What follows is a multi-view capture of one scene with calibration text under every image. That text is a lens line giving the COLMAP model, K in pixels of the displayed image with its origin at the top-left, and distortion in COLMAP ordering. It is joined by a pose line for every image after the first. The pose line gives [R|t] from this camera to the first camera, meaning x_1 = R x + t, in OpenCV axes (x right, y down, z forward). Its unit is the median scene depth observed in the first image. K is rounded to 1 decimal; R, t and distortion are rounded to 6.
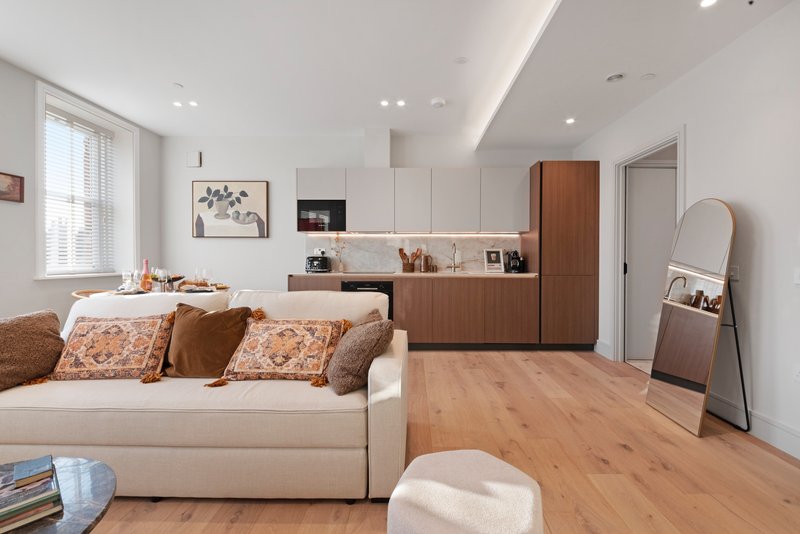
lens RADIAL K [[342.8, 0, 407.6], [0, 342.8, 262.9], [0, 0, 1]] dist [0.020687, -0.013971]
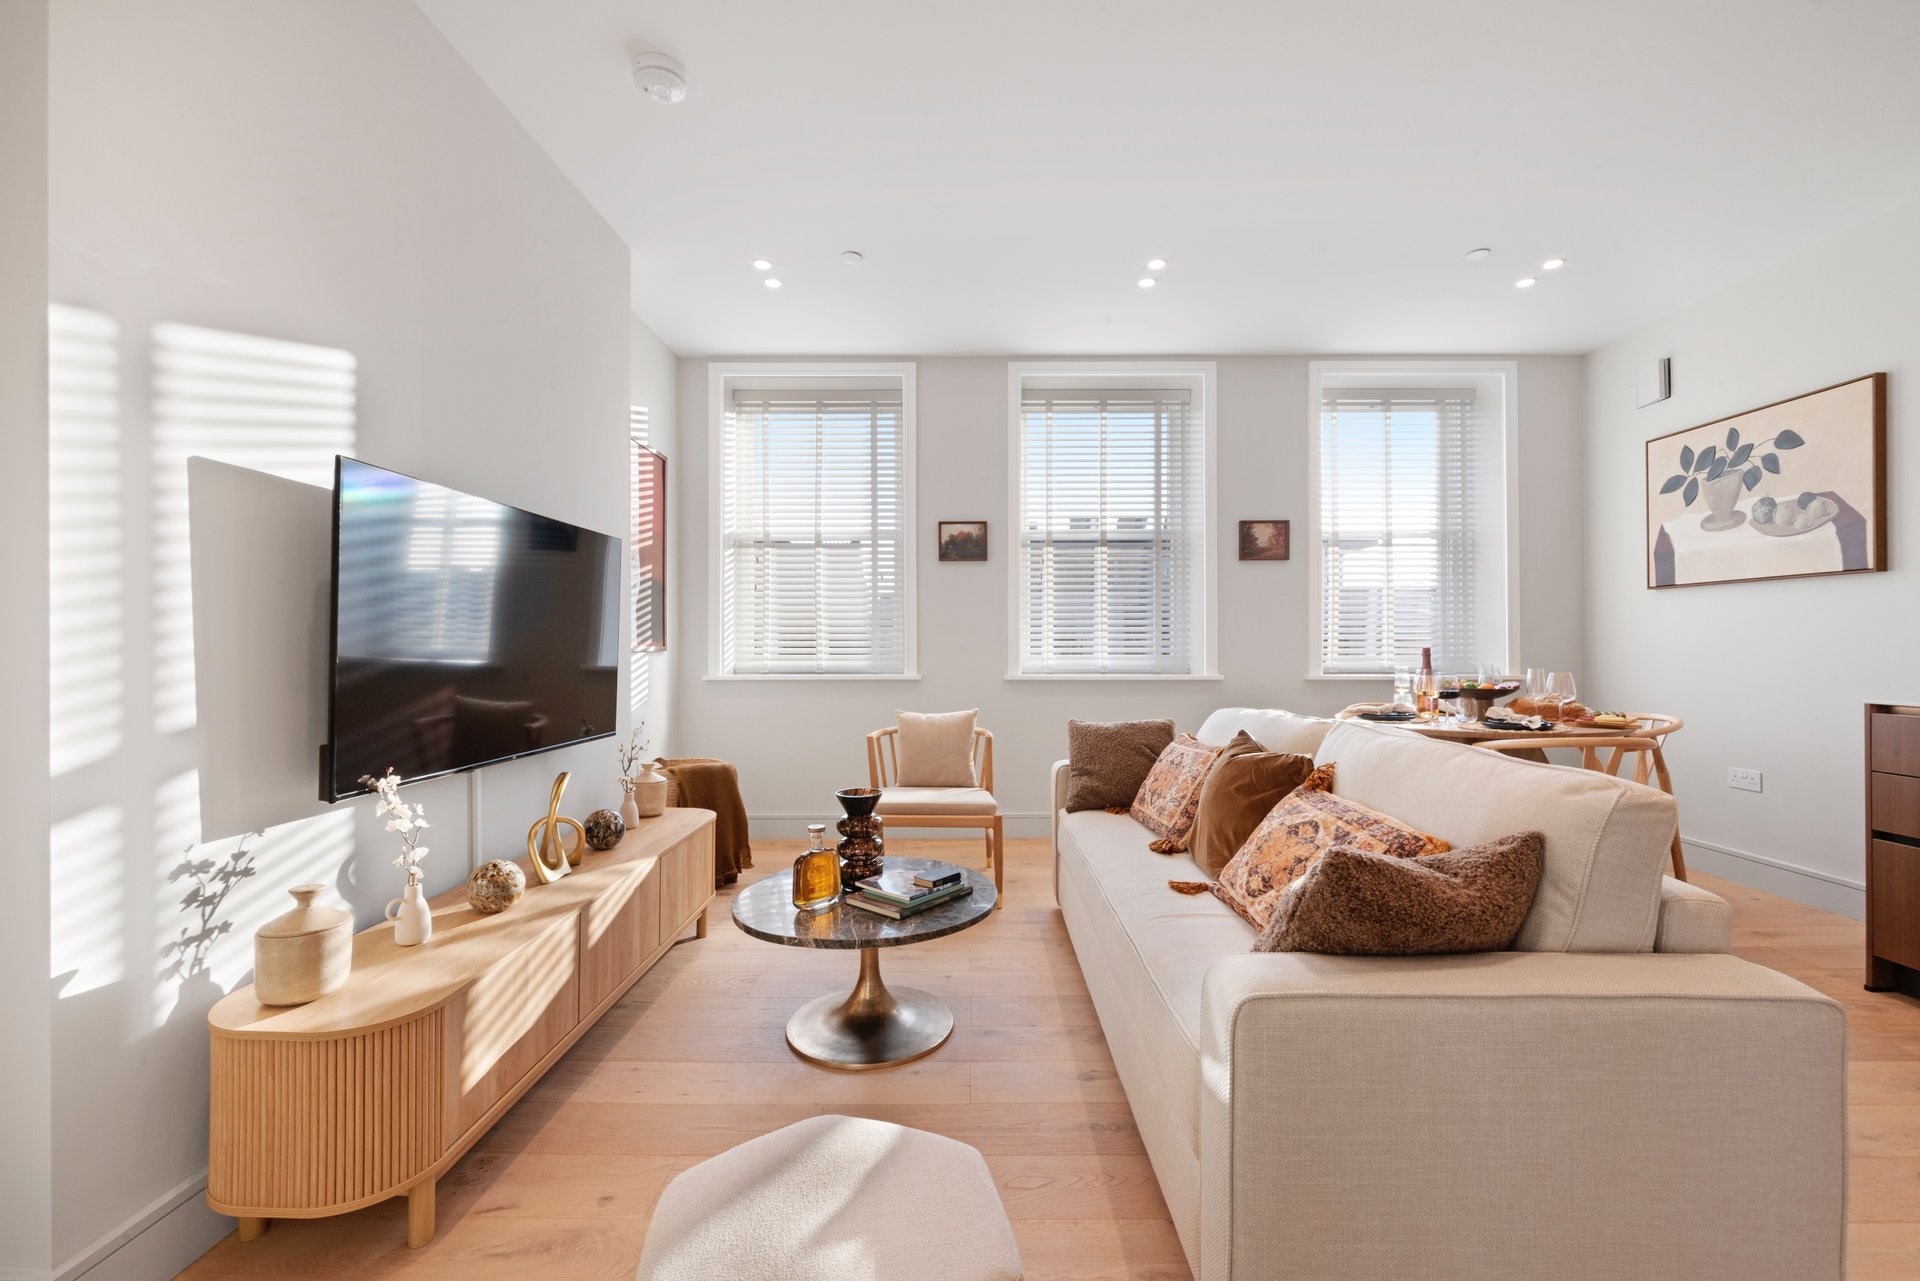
lens RADIAL K [[775.7, 0, 954.9], [0, 775.7, 638.6], [0, 0, 1]] dist [-0.003734, -0.000233]
pose [[0.000126, -0.010547, -0.999944, 0.234564], [-0.012189, 0.999870, -0.010547, -0.001871], [0.999926, 0.012190, -0.000003, 0.249624]]
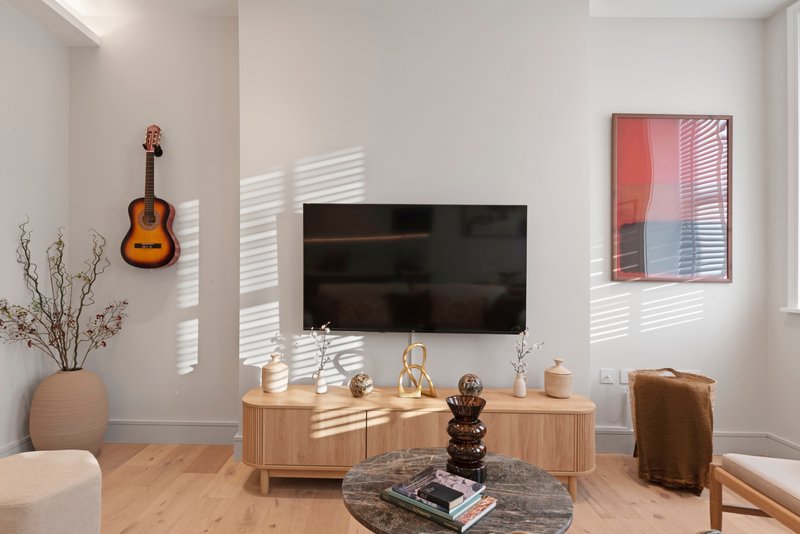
lens RADIAL K [[508.5, 0, 394.4], [0, 508.5, 255.7], [0, 0, 1]] dist [-0.008962, -0.003296]
pose [[-0.999872, -0.015680, -0.003291, -0.226168], [-0.015707, 0.999844, 0.008100, -0.026152], [0.003163, 0.008151, -0.999962, 0.596900]]
